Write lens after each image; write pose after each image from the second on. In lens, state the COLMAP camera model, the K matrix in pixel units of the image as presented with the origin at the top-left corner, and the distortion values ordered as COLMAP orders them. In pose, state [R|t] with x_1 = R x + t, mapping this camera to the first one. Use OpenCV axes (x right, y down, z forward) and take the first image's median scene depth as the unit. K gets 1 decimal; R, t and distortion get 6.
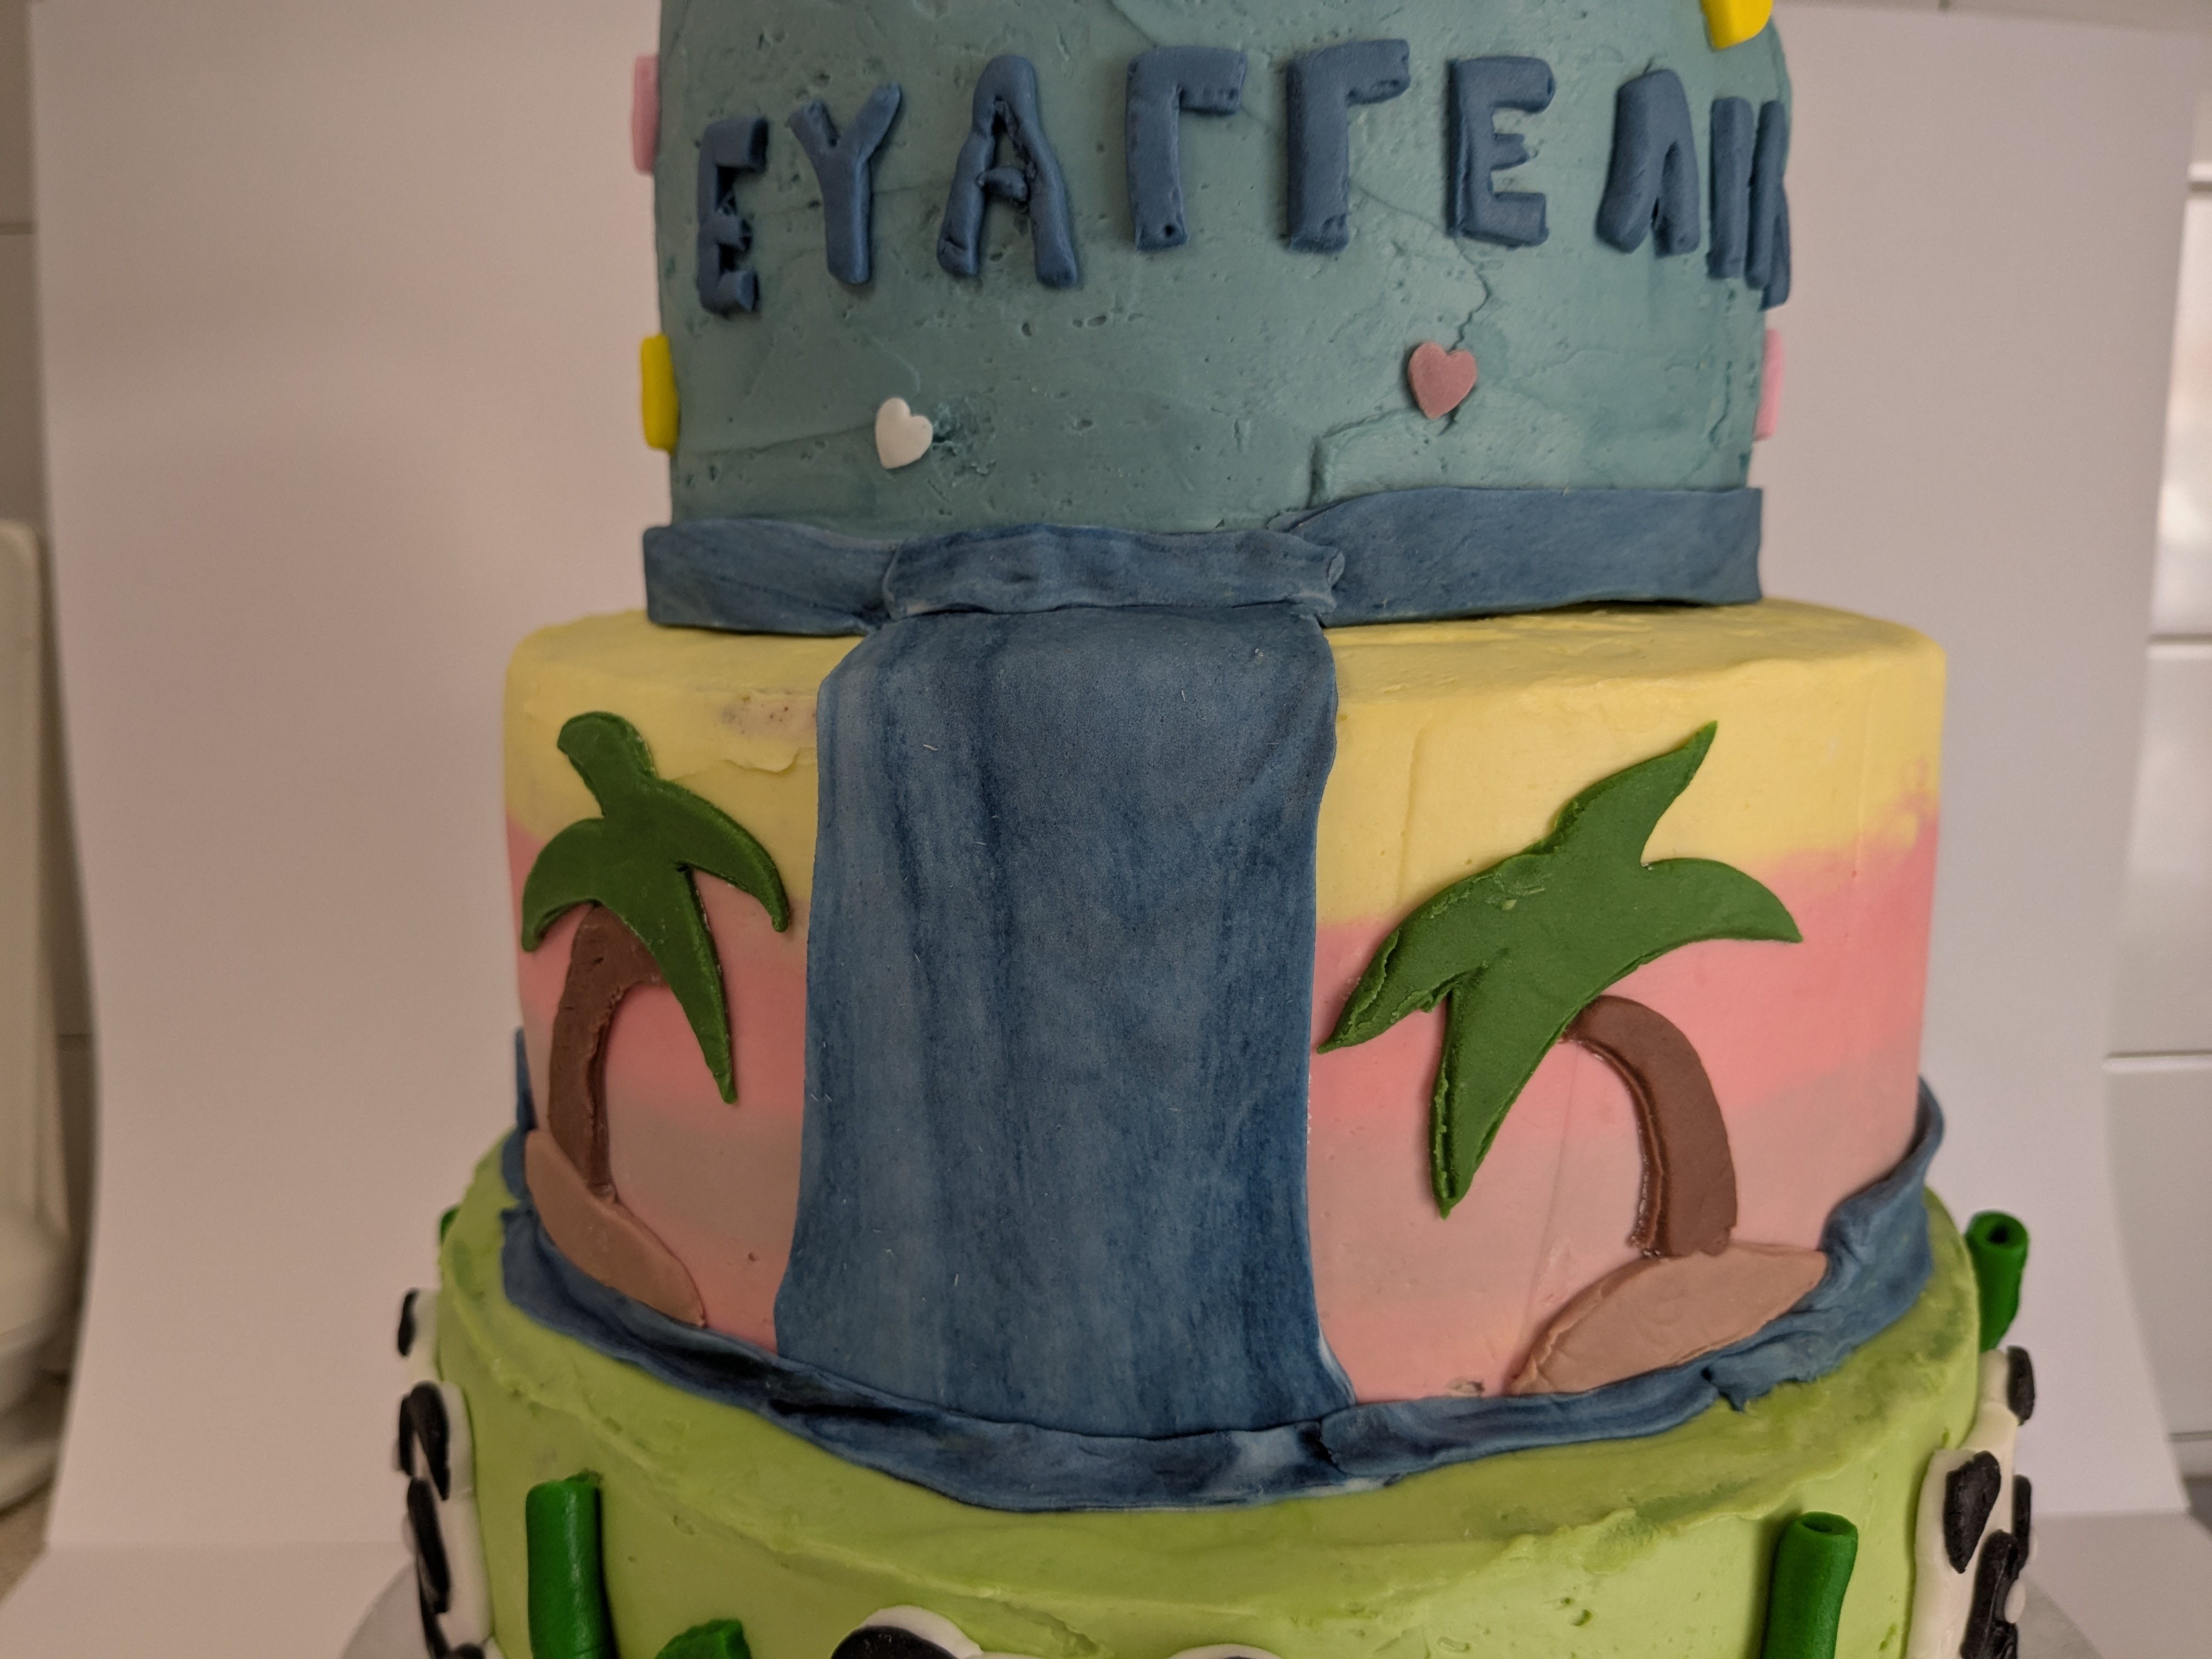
lens RADIAL K [[1793.8, 0, 1069.6], [0, 1793.8, 818.4], [0, 0, 1]] dist [0.023519, -0.072947]
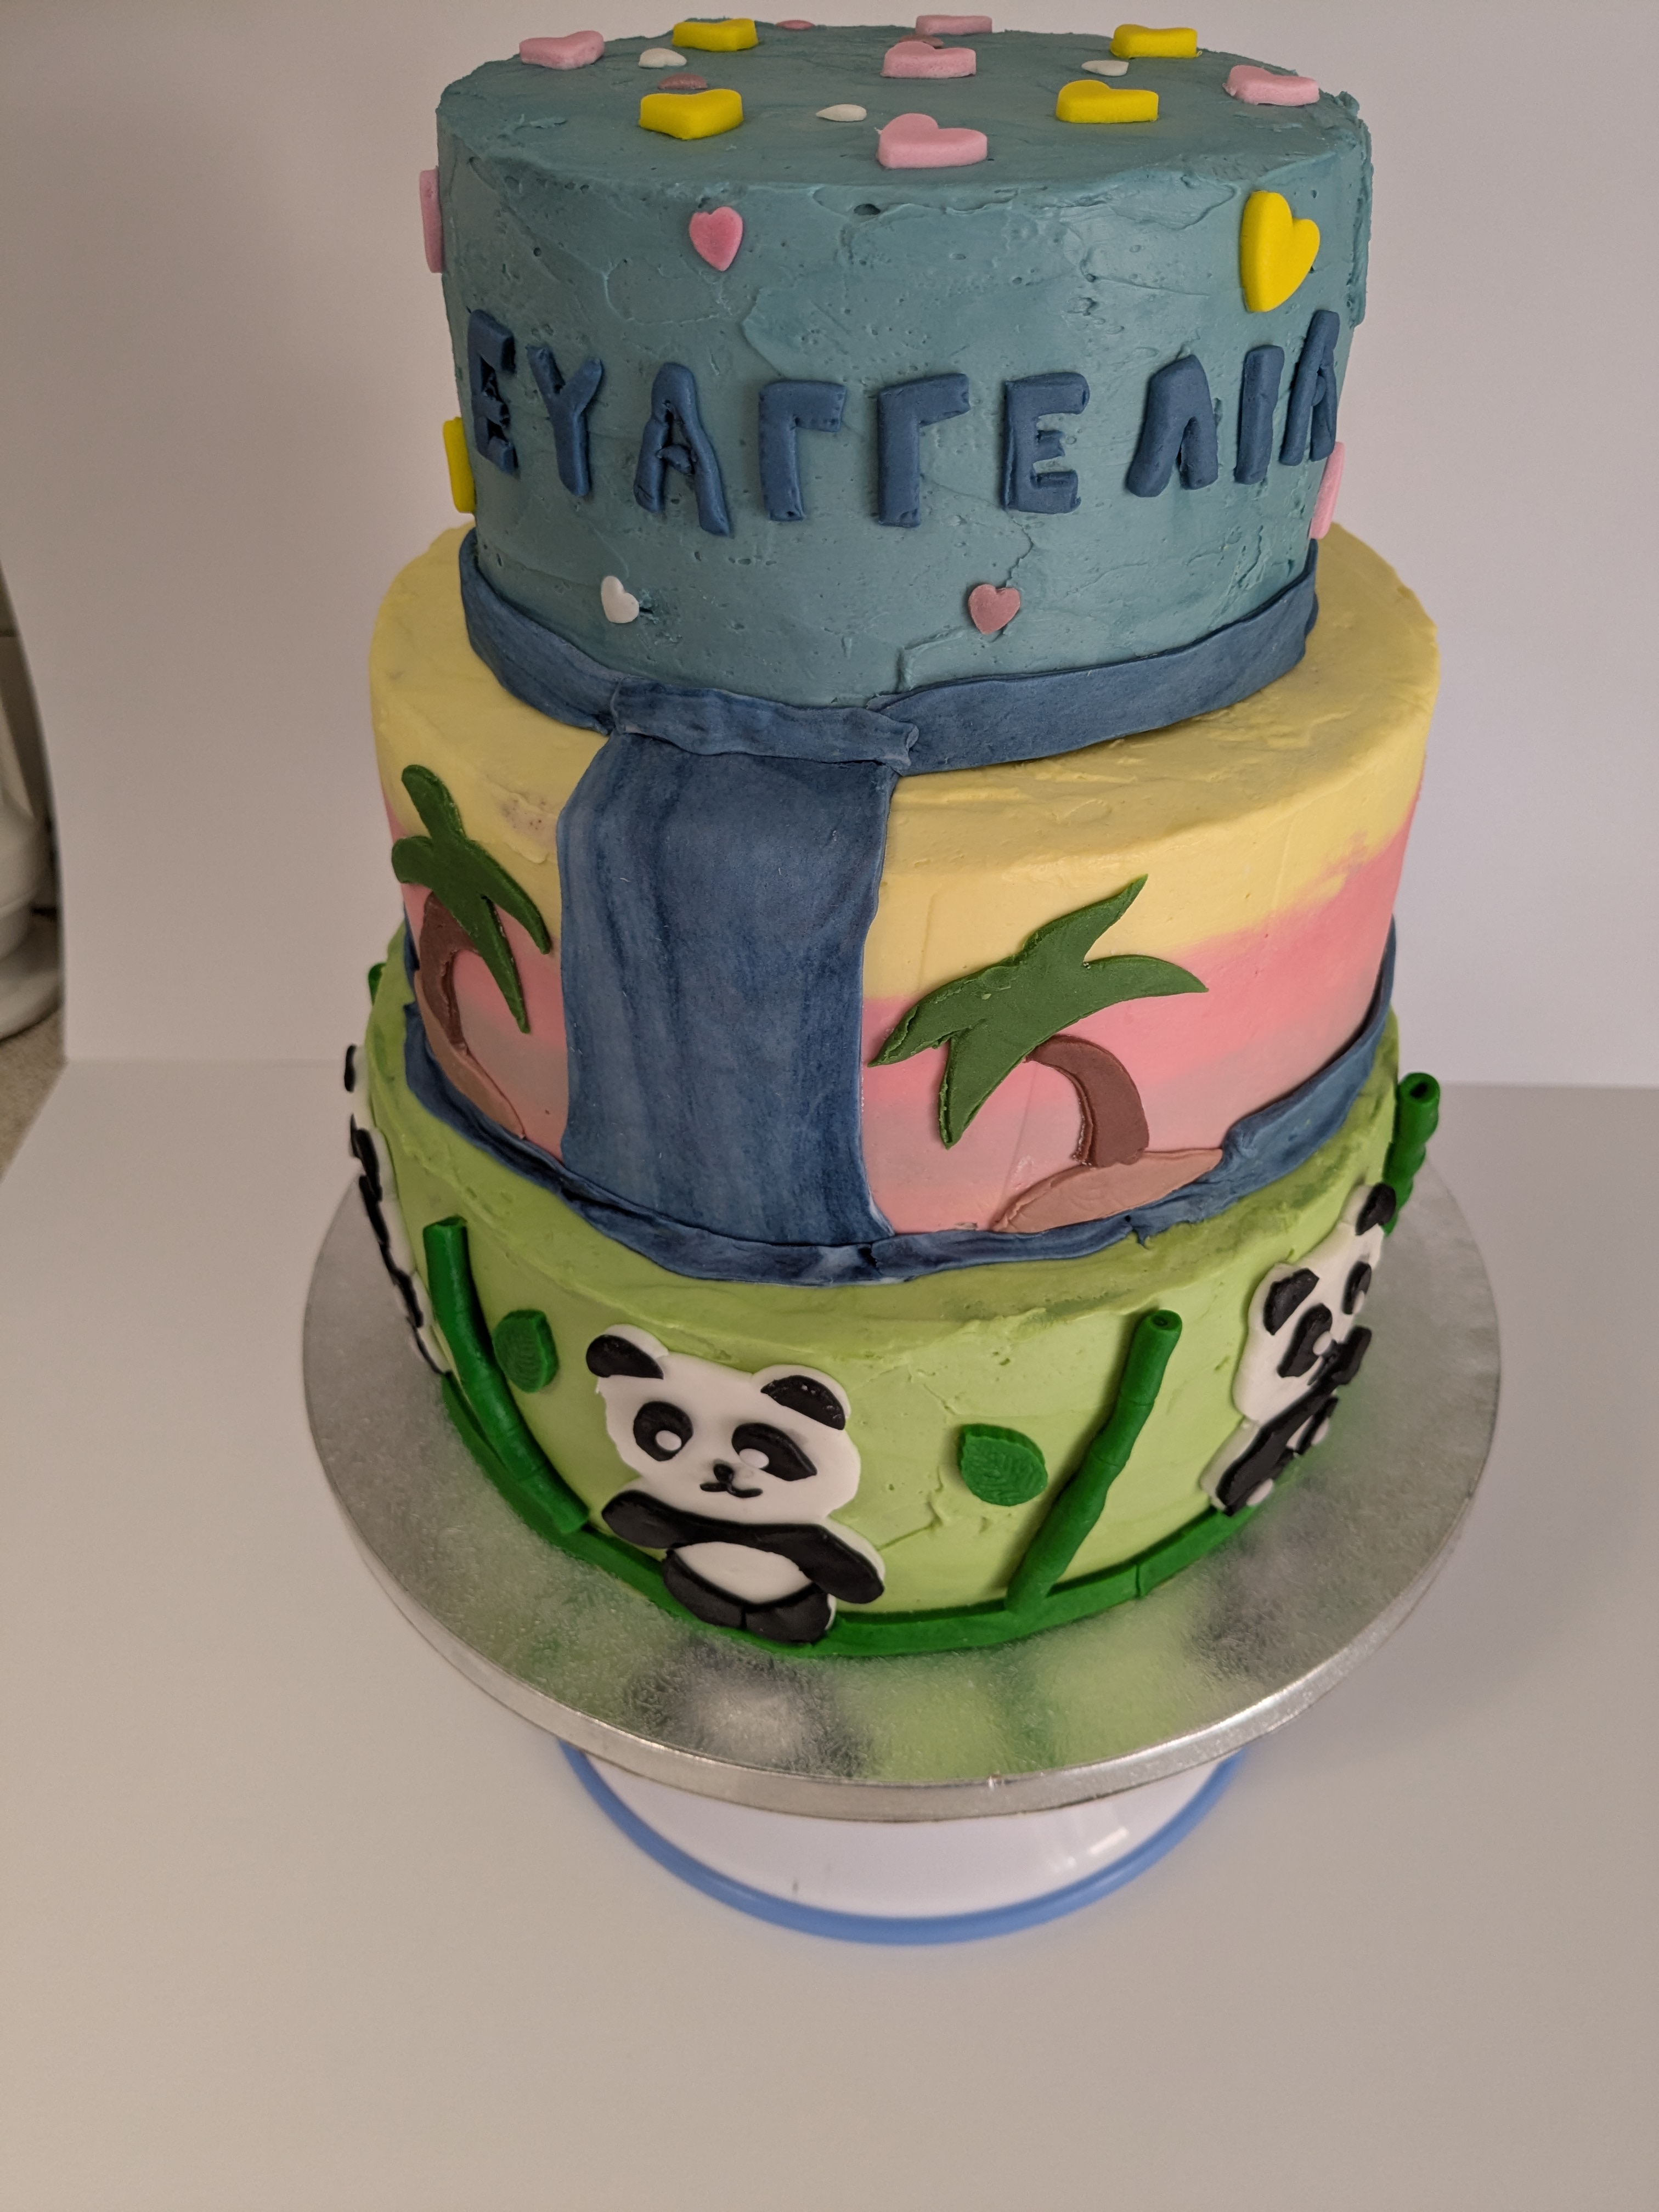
lens RADIAL K [[1793.8, 0, 844.3], [0, 1793.8, 1125.5], [0, 0, 1]] dist [0.023519, -0.072947]
pose [[0.994212, 0.072135, -0.079612, 0.235517], [-0.024481, 0.873673, 0.485898, -0.575556], [0.104606, -0.481136, 0.870382, -0.419603]]
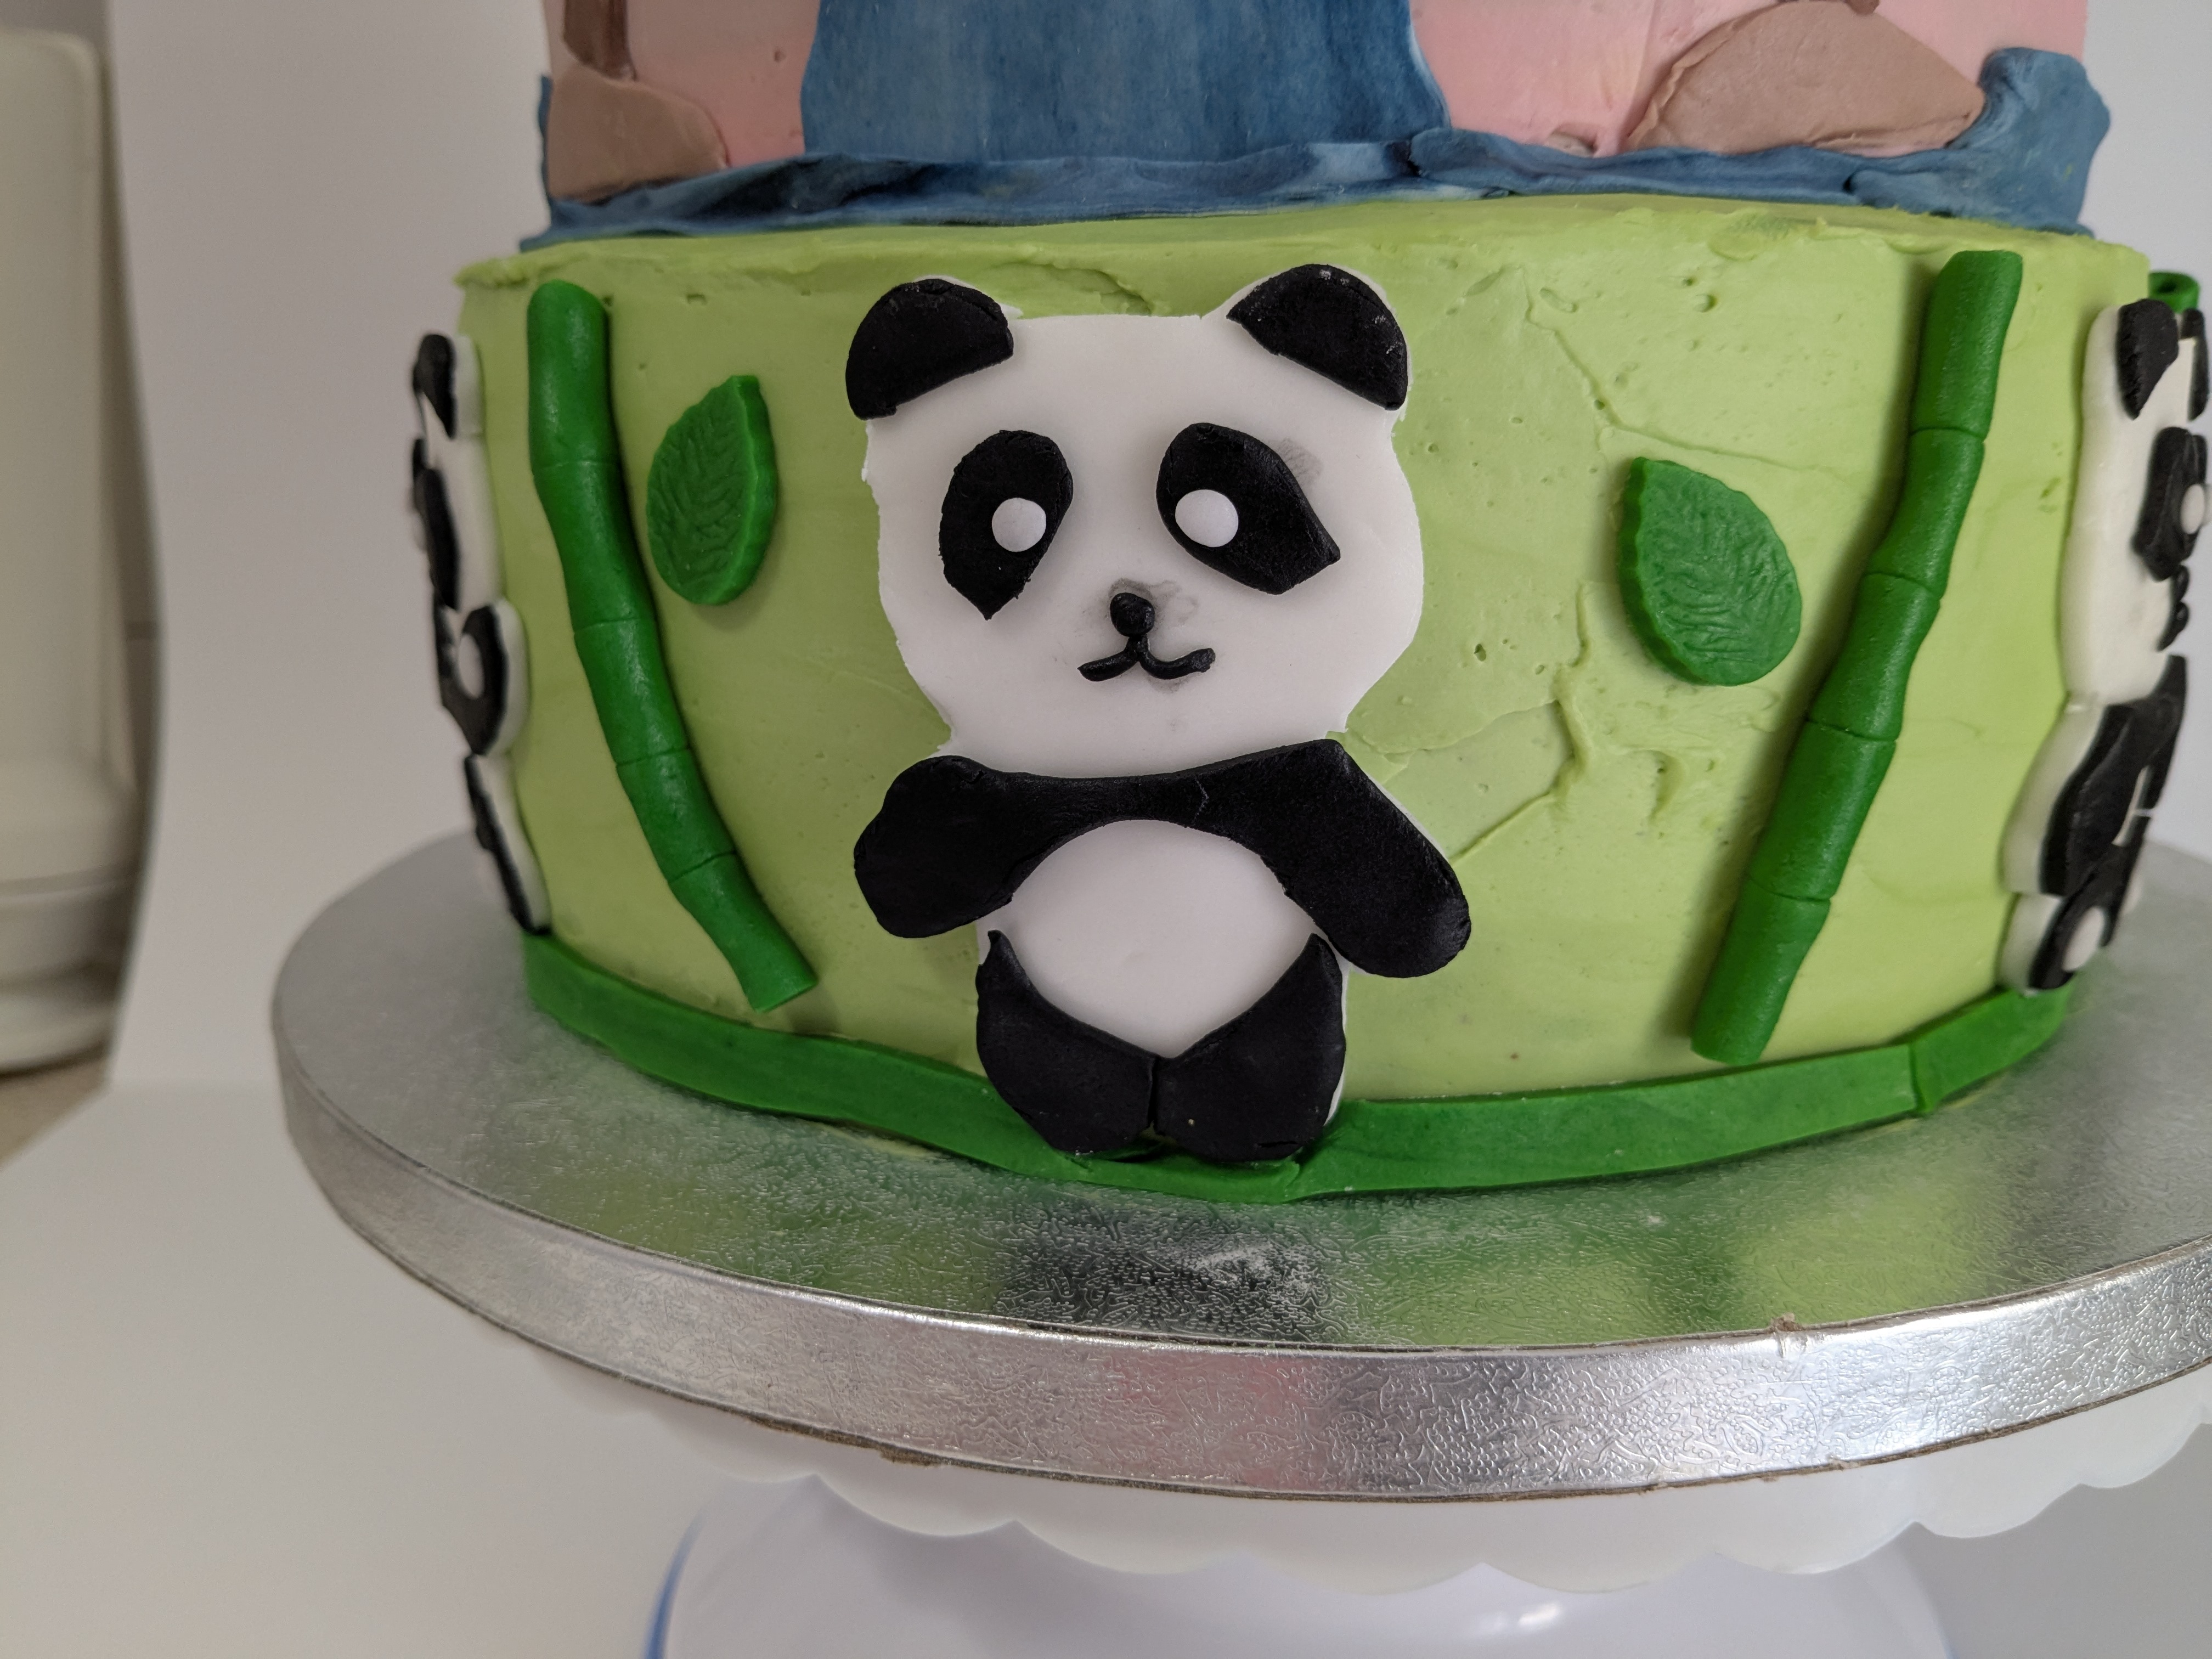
lens RADIAL K [[1793.8, 0, 1088.6], [0, 1793.8, 817.9], [0, 0, 1]] dist [0.023519, -0.072947]
pose [[0.999271, 0.011931, -0.036277, 0.017190], [-0.009912, 0.998418, 0.055347, 0.608030], [0.036879, -0.054947, 0.997808, 0.091635]]
